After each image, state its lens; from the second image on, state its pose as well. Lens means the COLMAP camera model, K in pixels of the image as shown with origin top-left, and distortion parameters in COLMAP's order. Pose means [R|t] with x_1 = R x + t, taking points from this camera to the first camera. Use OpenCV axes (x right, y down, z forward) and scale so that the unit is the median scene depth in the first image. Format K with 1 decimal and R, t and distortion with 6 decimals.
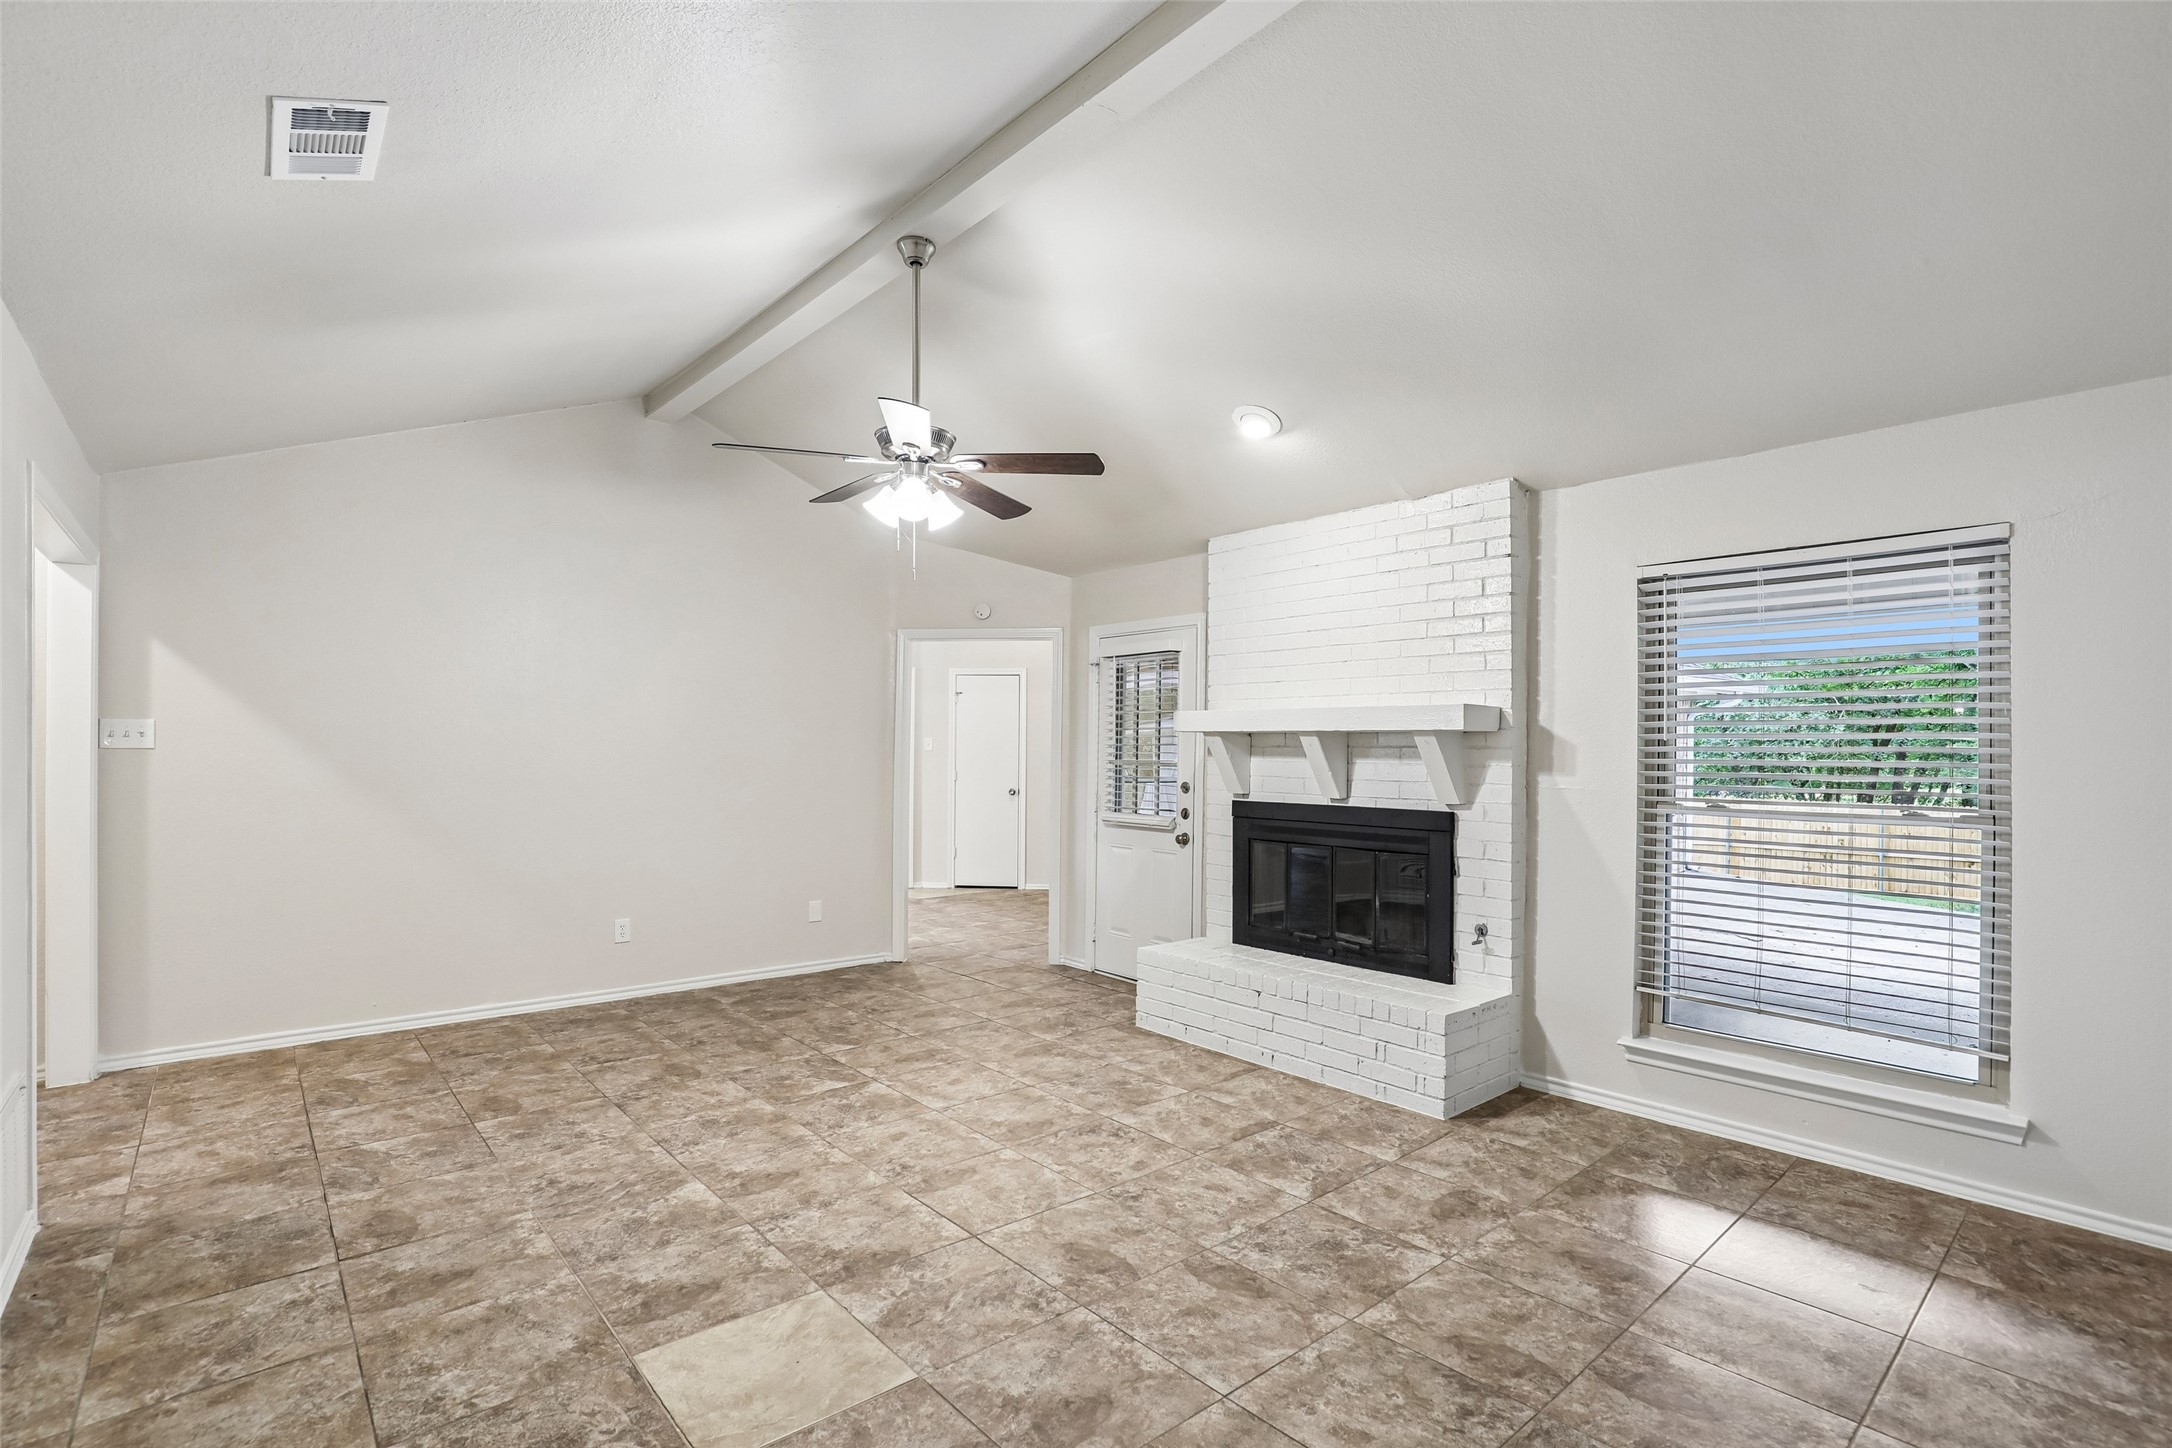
lens RADIAL K [[998.9, 0, 1093.6], [0, 998.9, 740.3], [0, 0, 1]] dist [-0.035516, 0.006970]
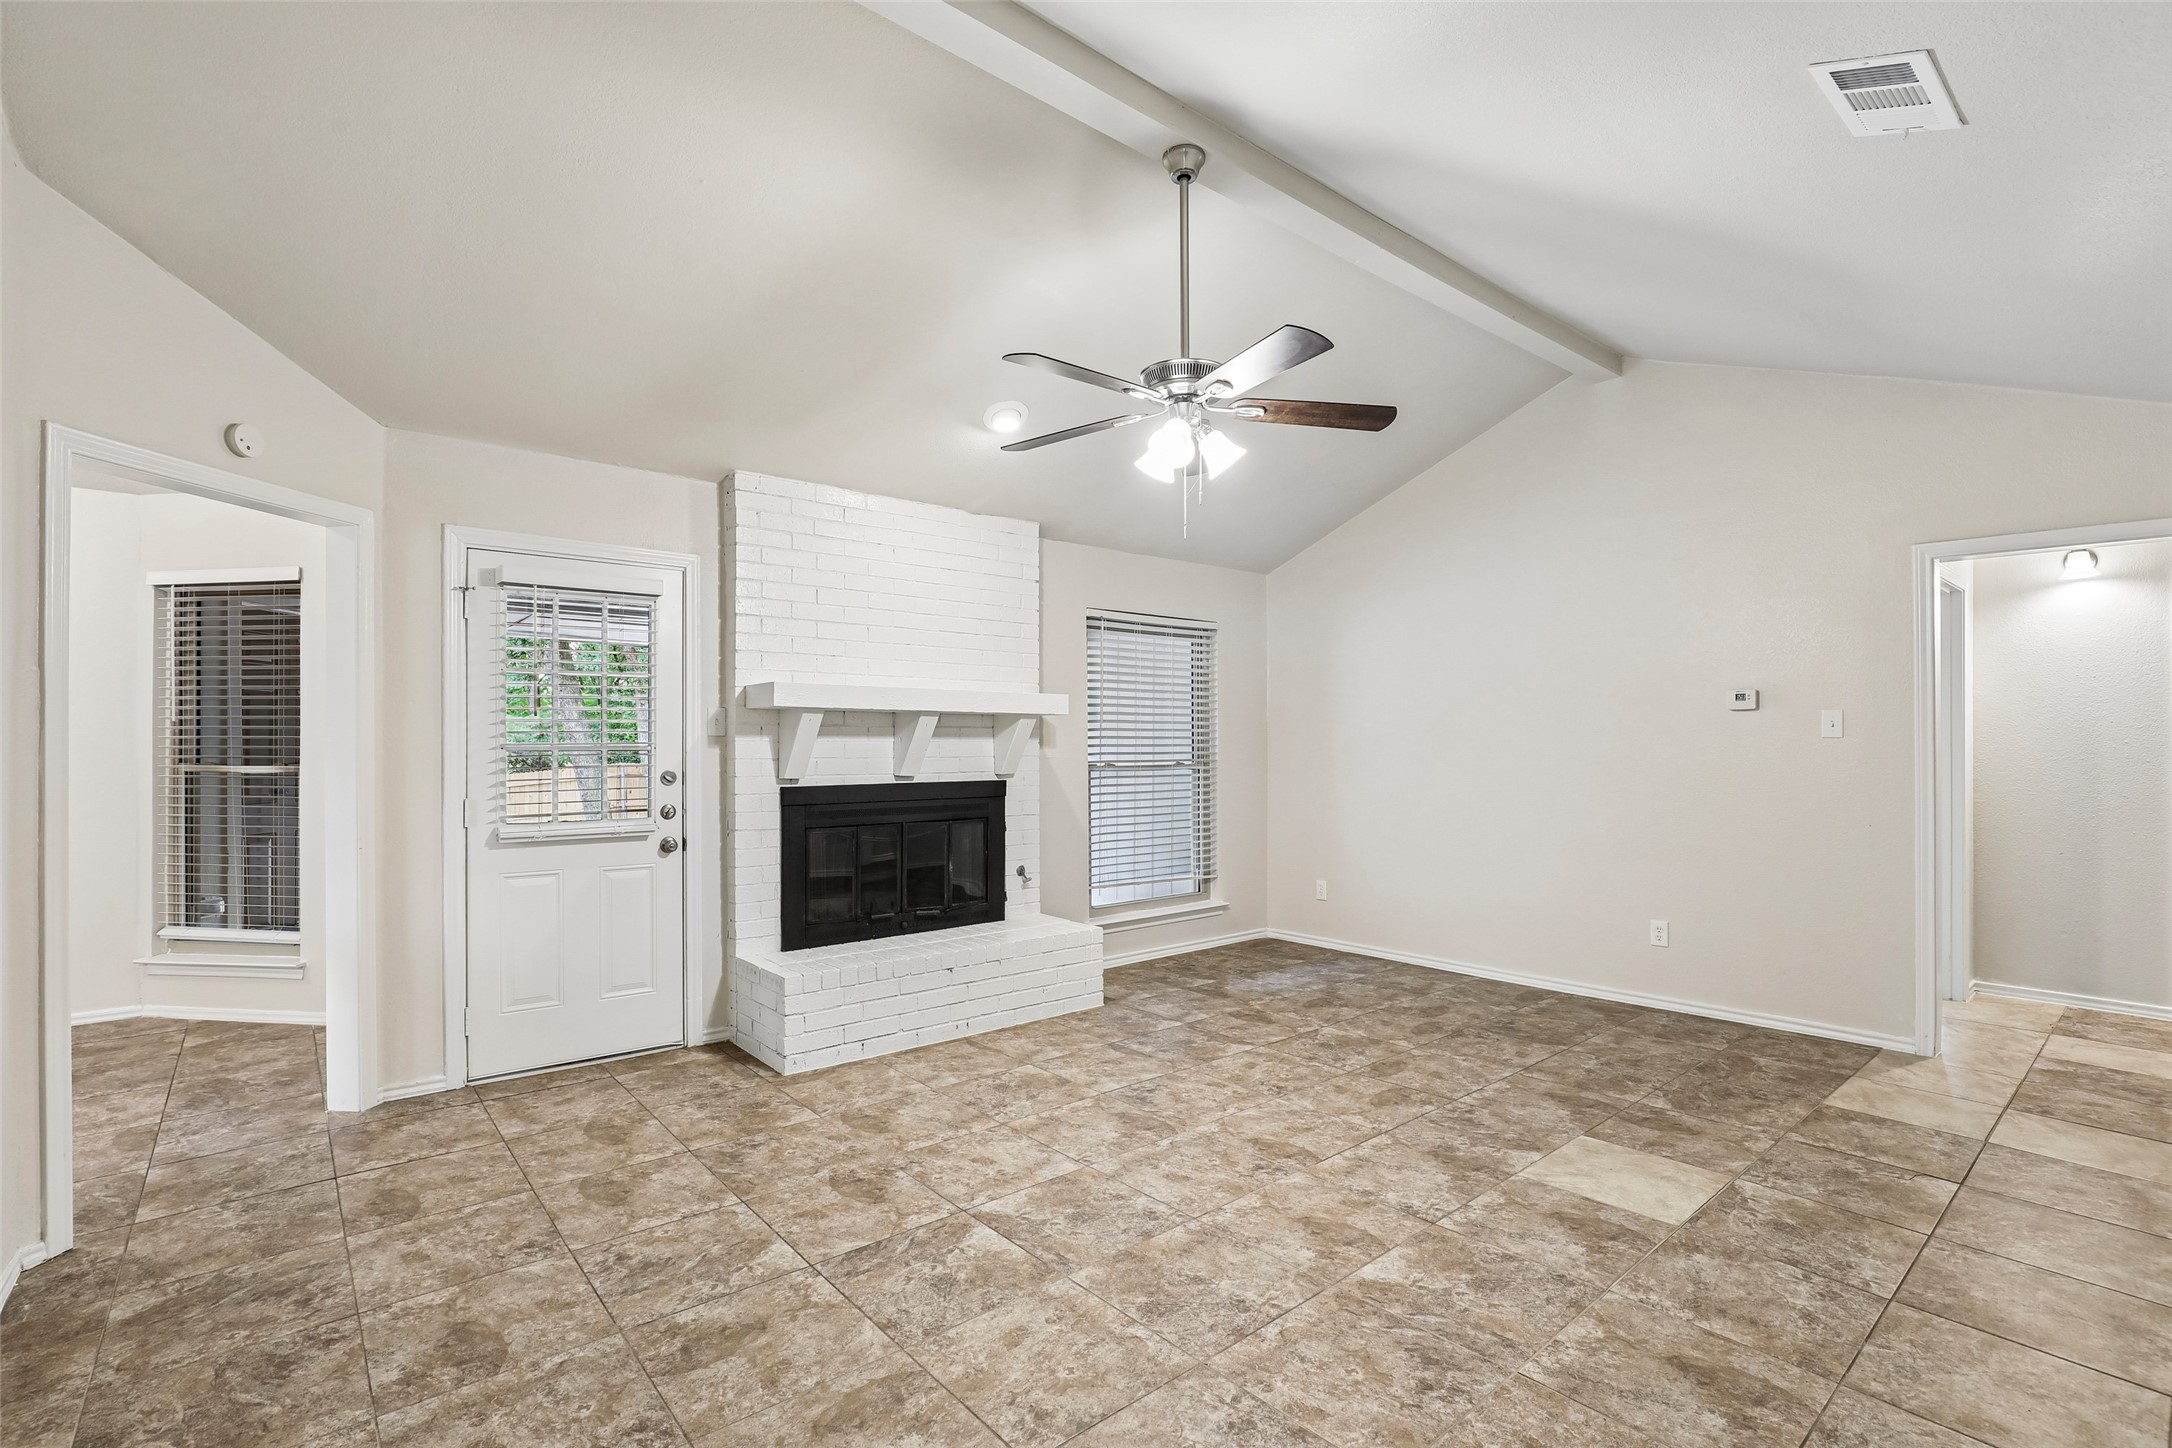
lens RADIAL K [[998.9, 0, 1077.7], [0, 998.9, 732.2], [0, 0, 1]] dist [-0.035516, 0.006970]
pose [[0.026163, -0.002252, 0.999655, -1.029334], [-0.012028, 0.999924, 0.002567, 0.010387], [-0.999585, -0.012091, 0.026134, 1.036977]]
